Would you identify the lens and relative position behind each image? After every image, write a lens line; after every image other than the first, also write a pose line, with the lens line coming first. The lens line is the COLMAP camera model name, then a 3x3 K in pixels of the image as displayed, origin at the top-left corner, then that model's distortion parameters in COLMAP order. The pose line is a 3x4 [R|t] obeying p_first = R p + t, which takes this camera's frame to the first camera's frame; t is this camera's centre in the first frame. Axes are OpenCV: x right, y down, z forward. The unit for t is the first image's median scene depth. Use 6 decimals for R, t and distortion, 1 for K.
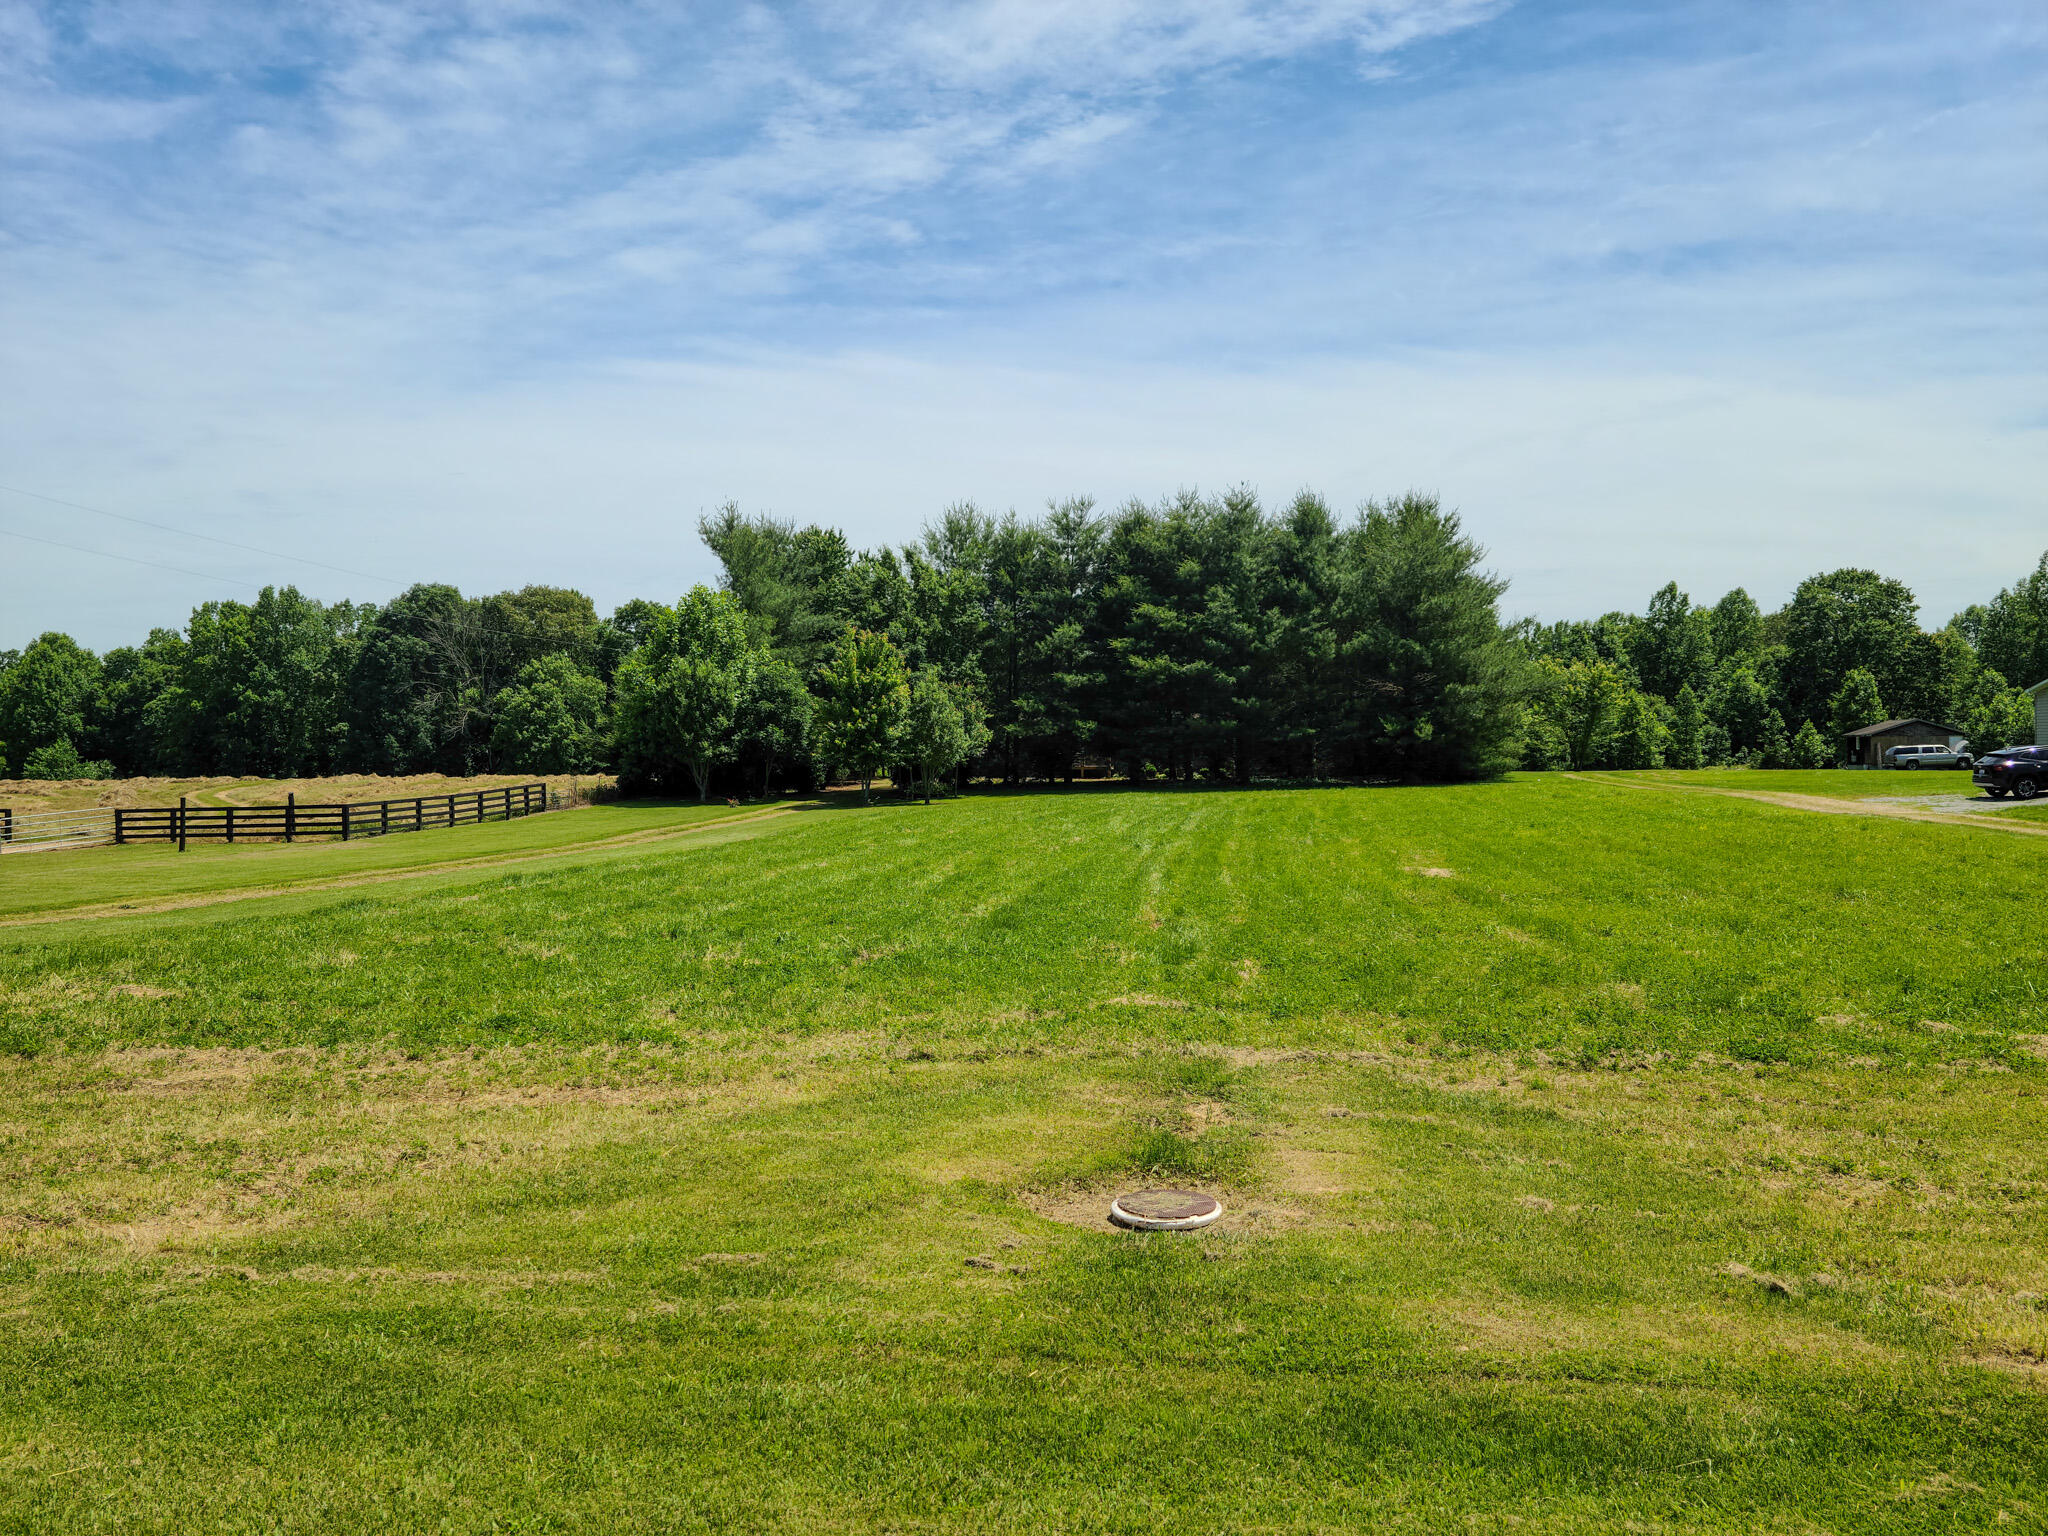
lens RADIAL K [[1672.4, 0, 1025.5], [0, 1672.4, 770.2], [0, 0, 1]] dist [0.092027, -0.160394]
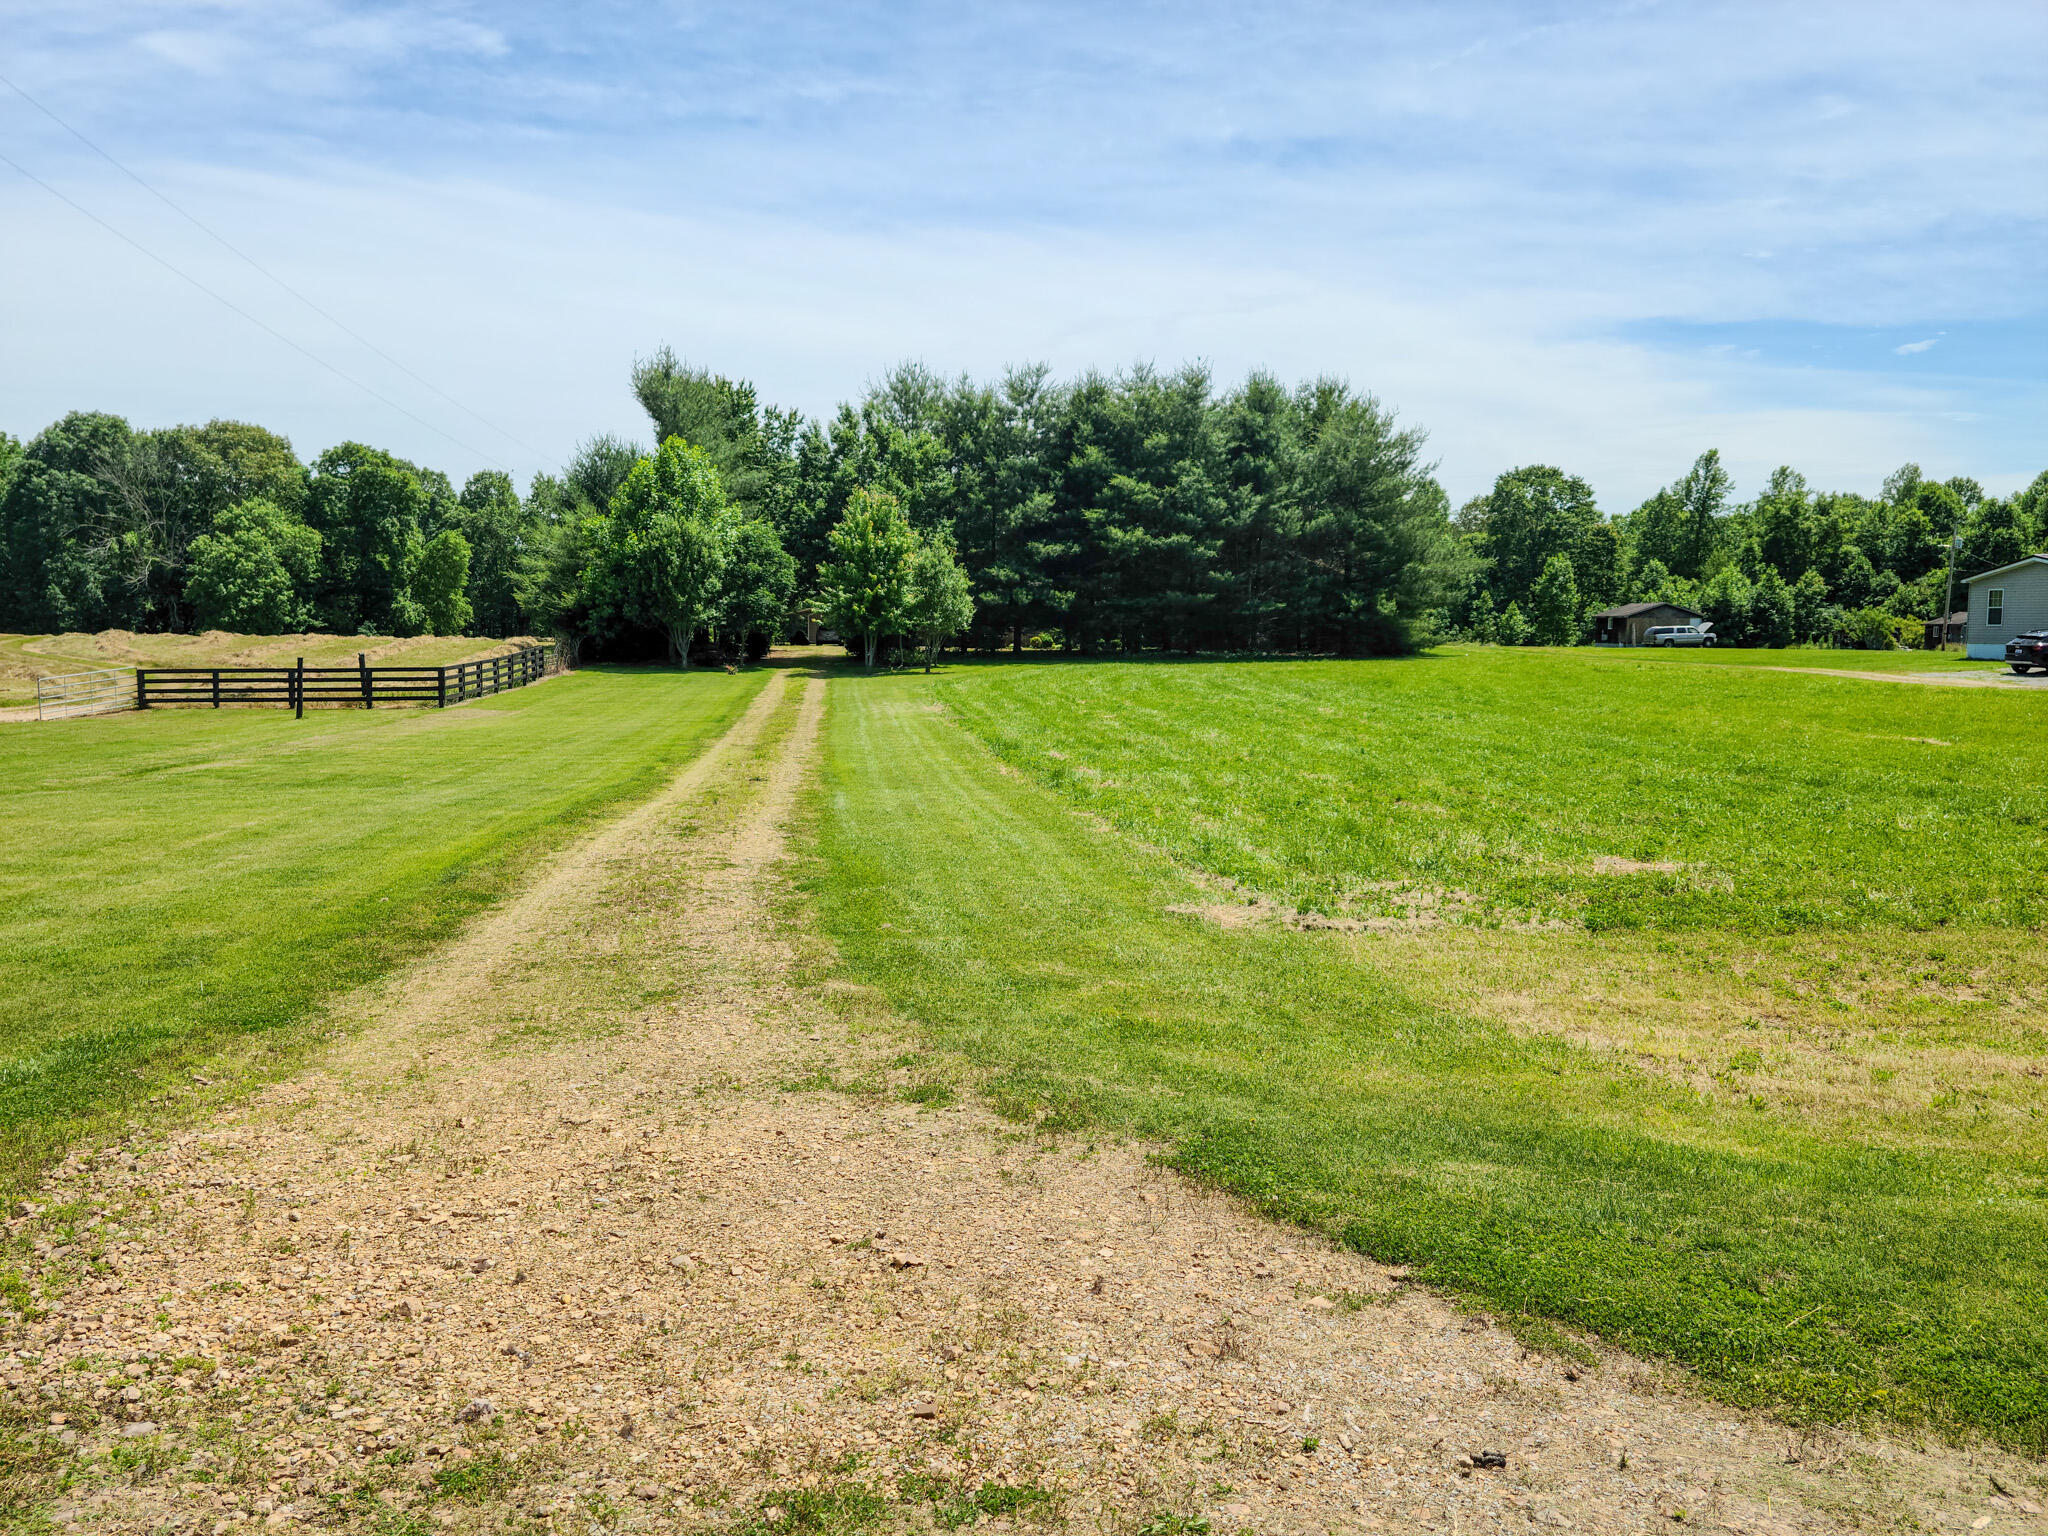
lens RADIAL K [[1650.9, 0, 1023.3], [0, 1650.9, 861.3], [0, 0, 1]] dist [0.040587, -0.037930]
pose [[0.962533, -0.022871, 0.270198, -0.252649], [-0.013329, 0.991241, 0.131388, 0.001655], [-0.270837, -0.130067, 0.953798, 0.026796]]
